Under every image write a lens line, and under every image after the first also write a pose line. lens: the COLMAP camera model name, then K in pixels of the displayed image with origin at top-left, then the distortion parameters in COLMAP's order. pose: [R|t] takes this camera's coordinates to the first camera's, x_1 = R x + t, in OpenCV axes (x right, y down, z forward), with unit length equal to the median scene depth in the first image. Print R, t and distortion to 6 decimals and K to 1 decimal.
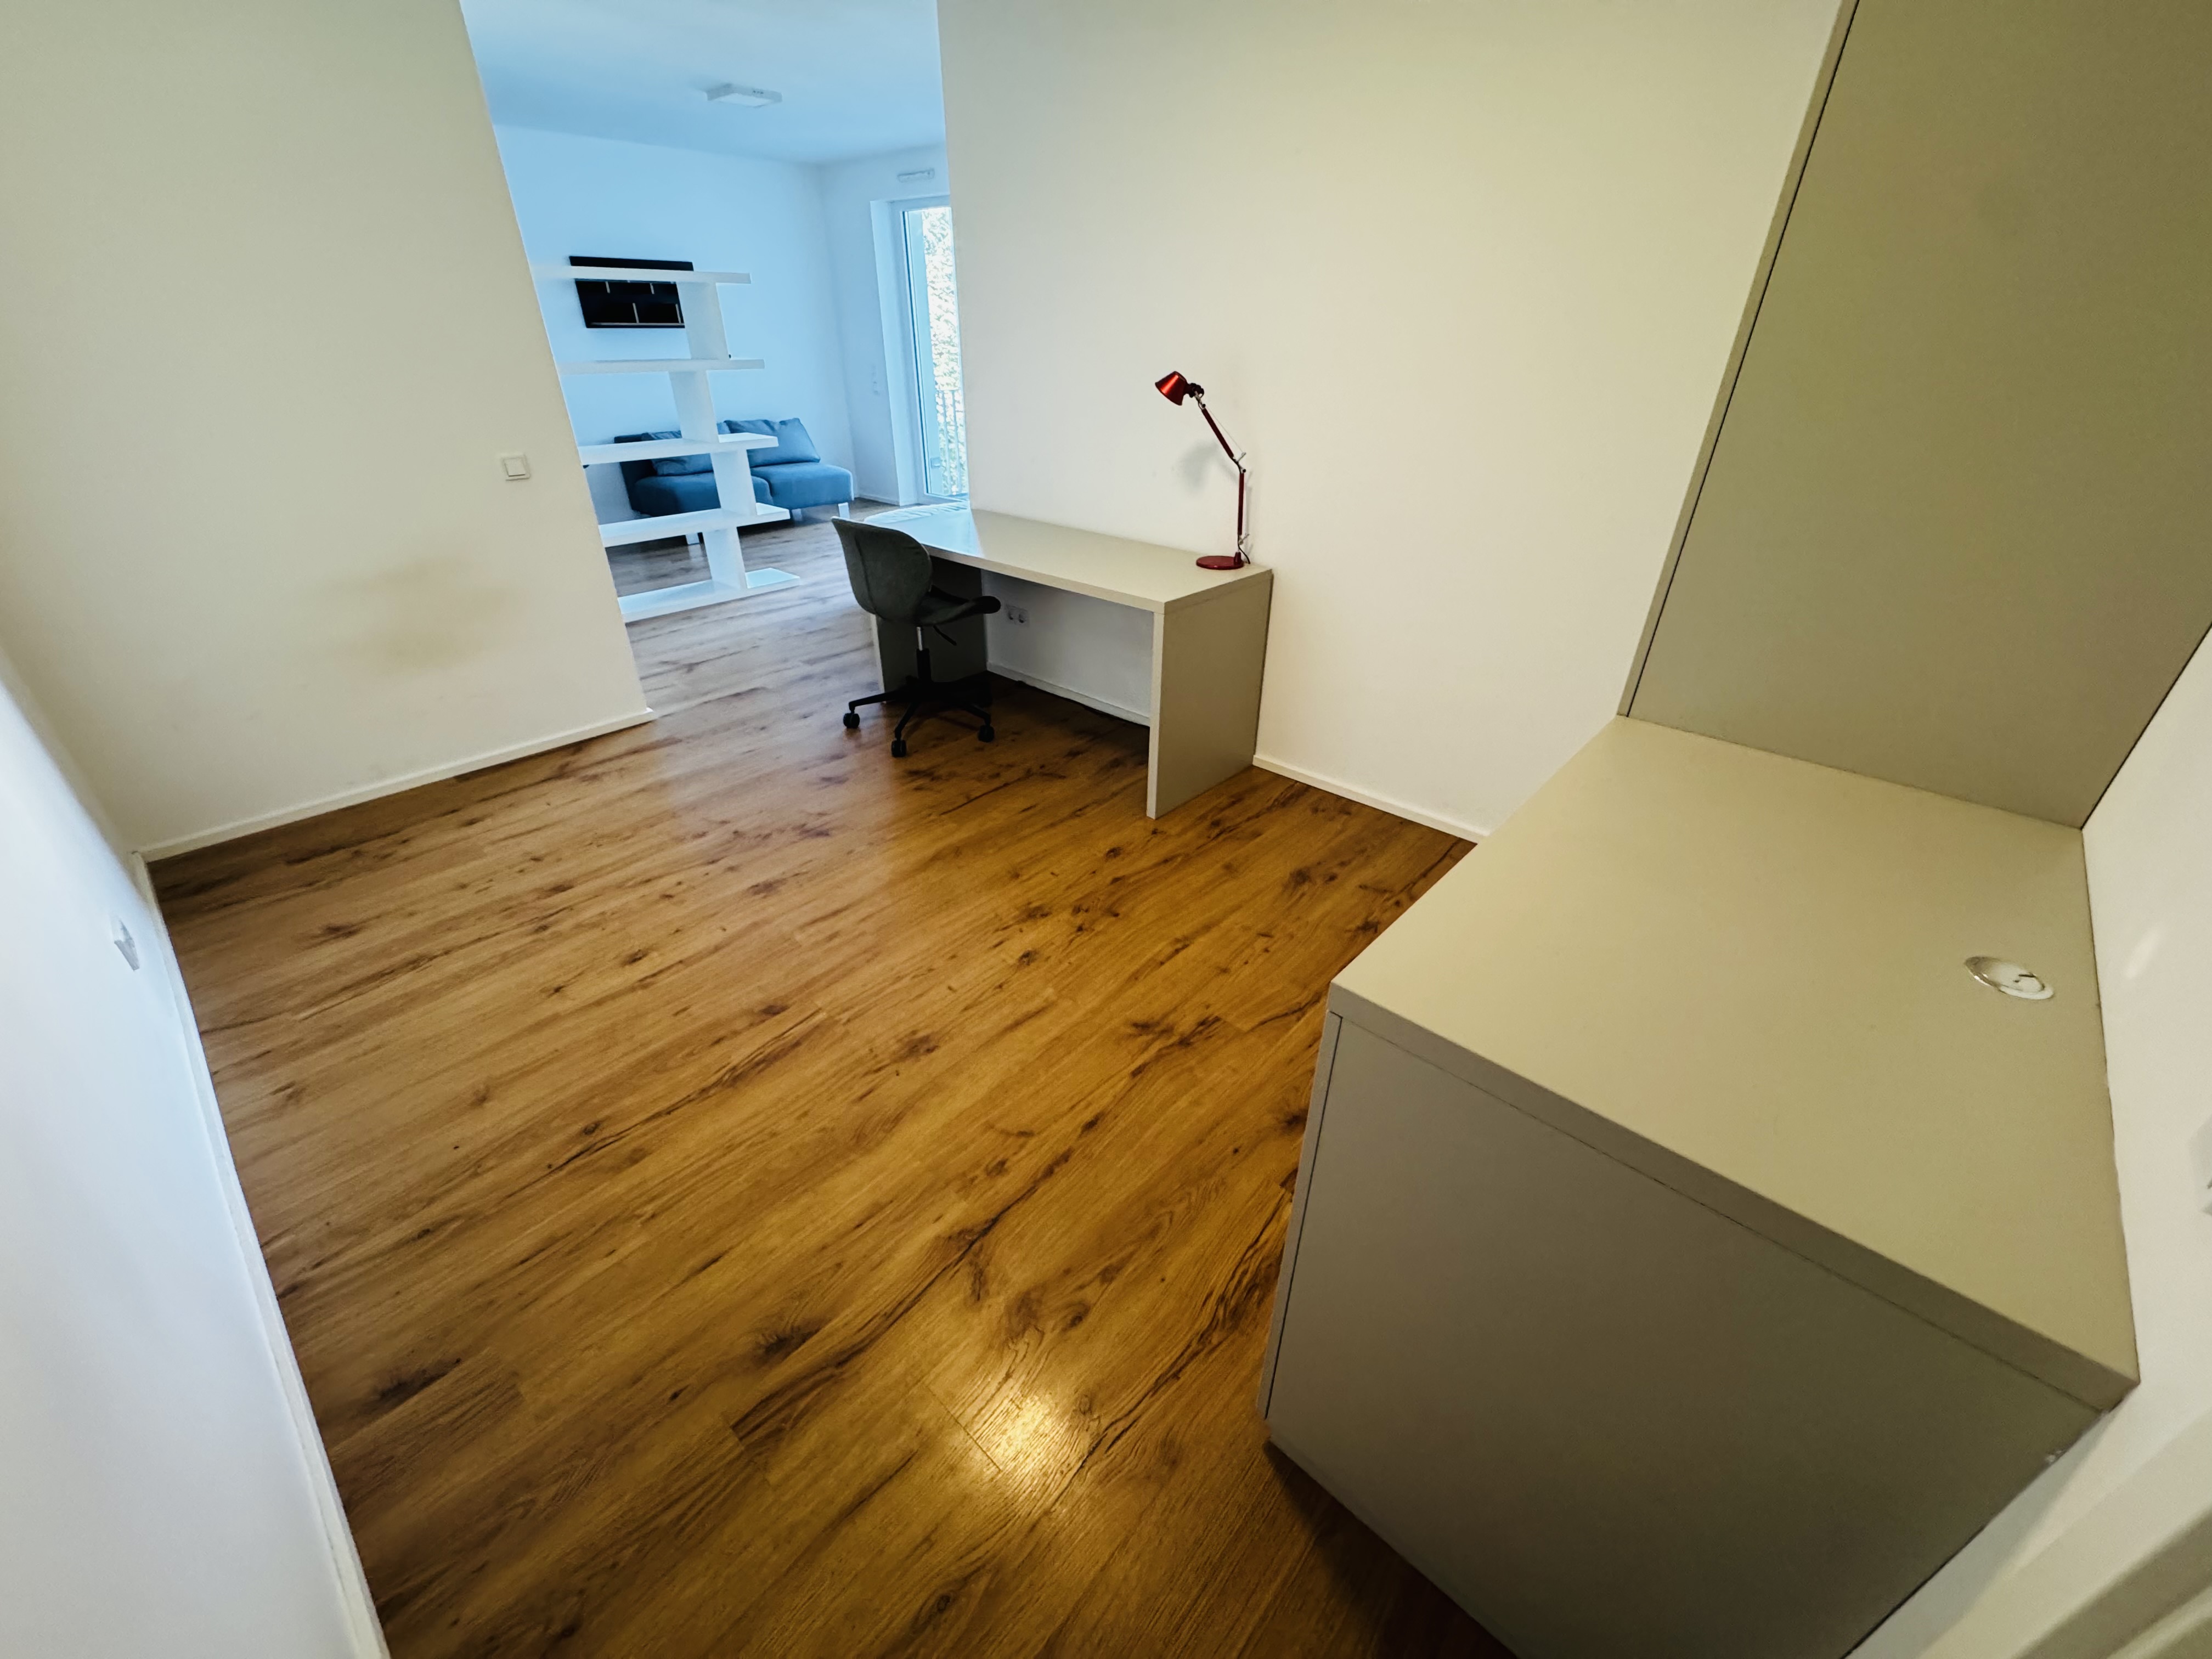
lens RADIAL K [[882.6, 0, 1102.0], [0, 882.6, 829.9], [0, 0, 1]] dist [-0.001800, 0.000056]
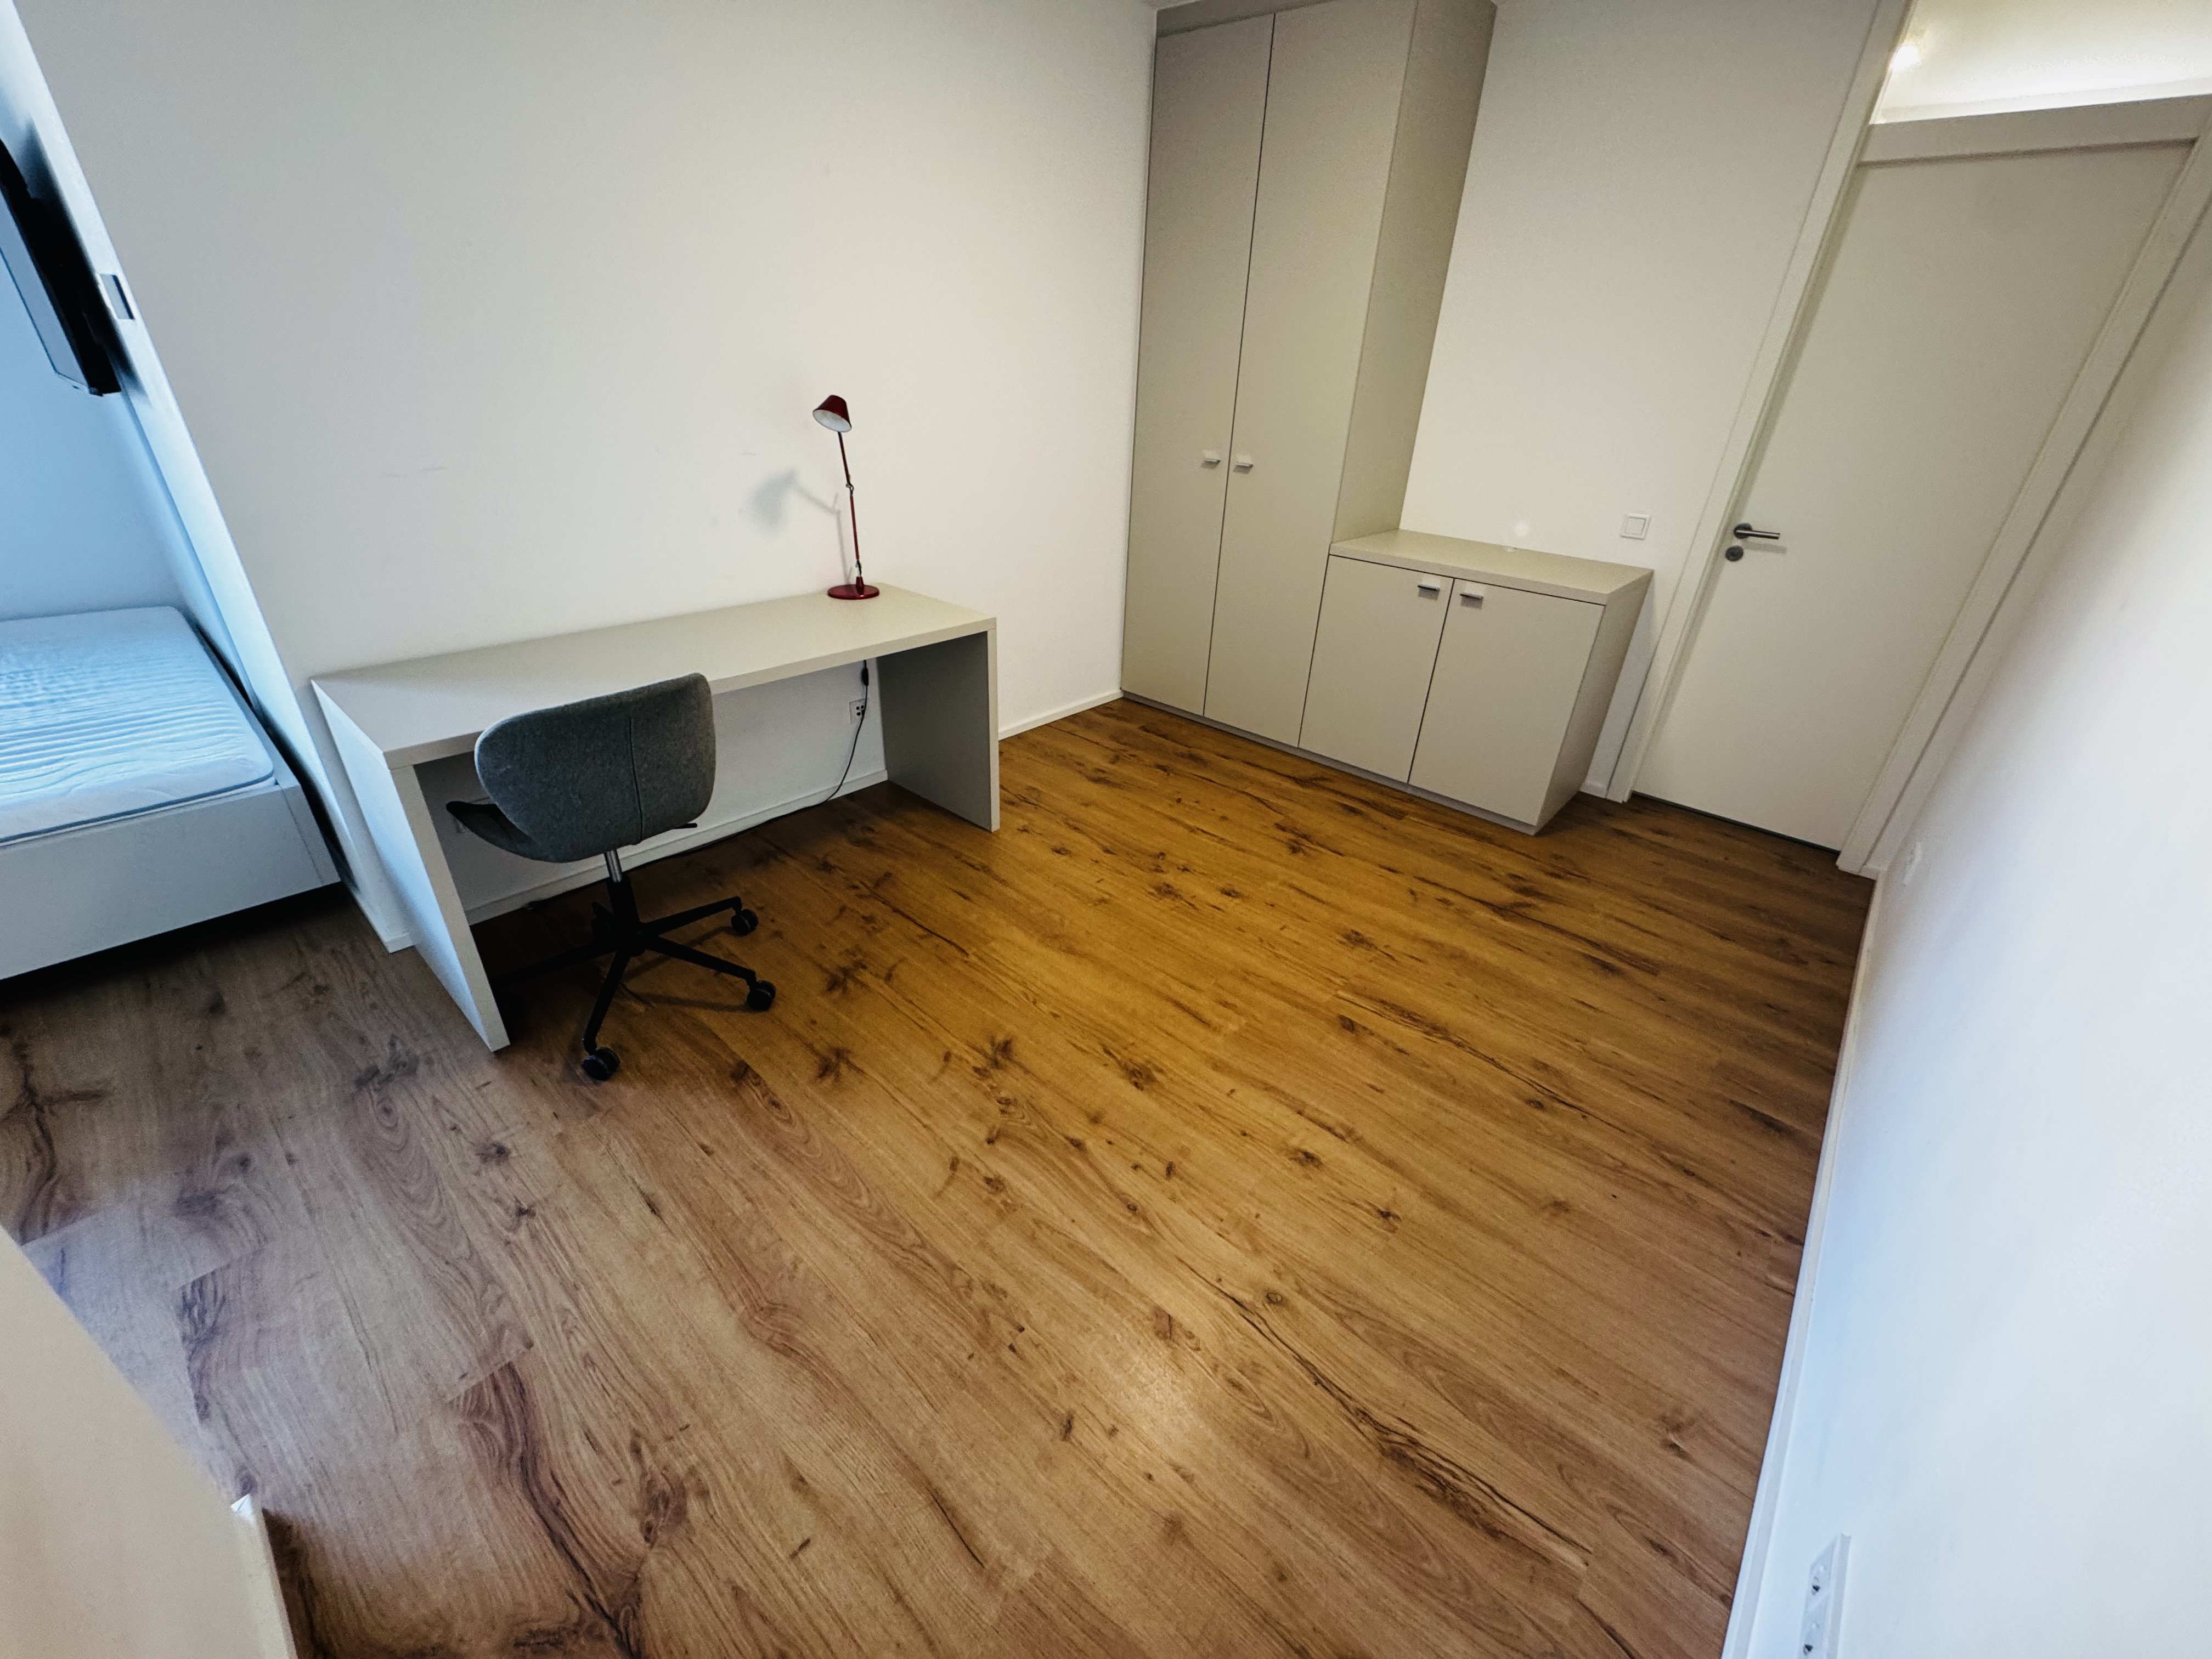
lens RADIAL K [[882.6, 0, 1102.0], [0, 882.6, 829.9], [0, 0, 1]] dist [-0.001800, 0.000056]
pose [[-0.012417, -0.478145, 0.878193, -1.151966], [0.460585, 0.776807, 0.429457, -0.542330], [-0.887529, 0.409815, 0.210581, 0.929942]]
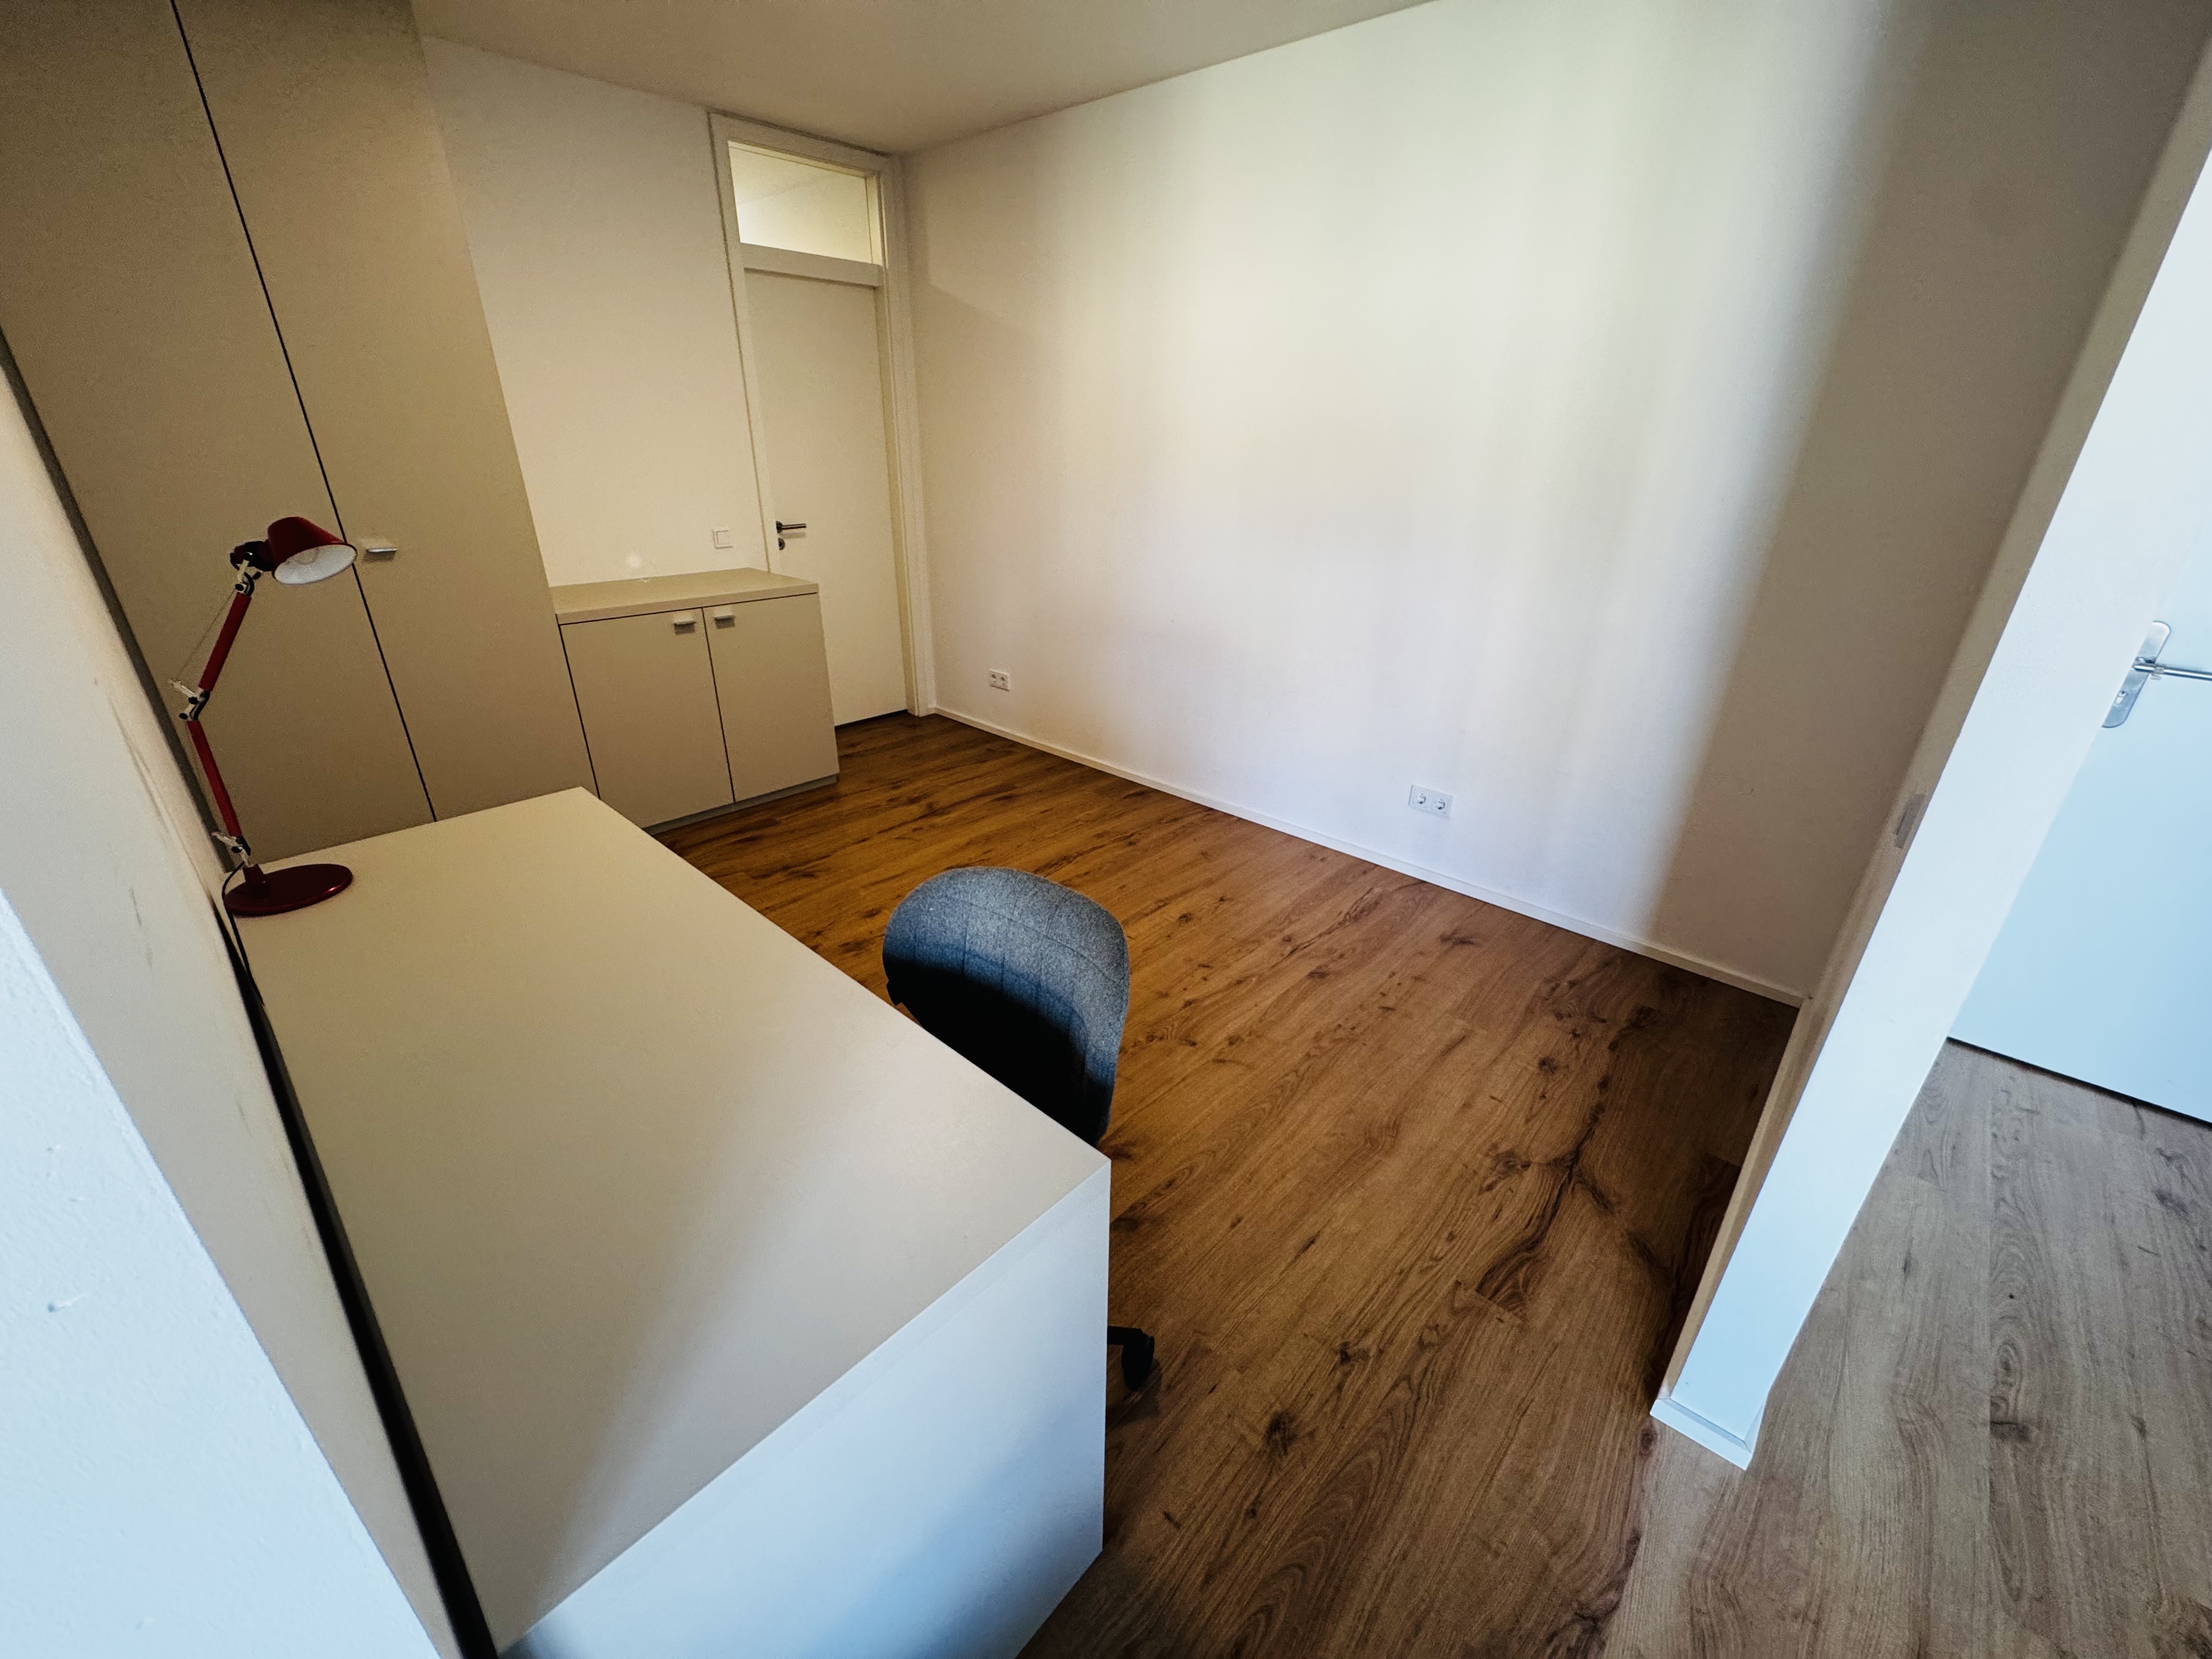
lens RADIAL K [[885.1, 0, 1104.7], [0, 885.1, 824.4], [0, 0, 1]] dist [-0.002744, 0.000424]
pose [[-0.999692, -0.024813, -0.000099, -0.437241], [-0.014682, 0.588296, 0.808512, -1.009039], [-0.020003, 0.808265, -0.588479, 1.739298]]
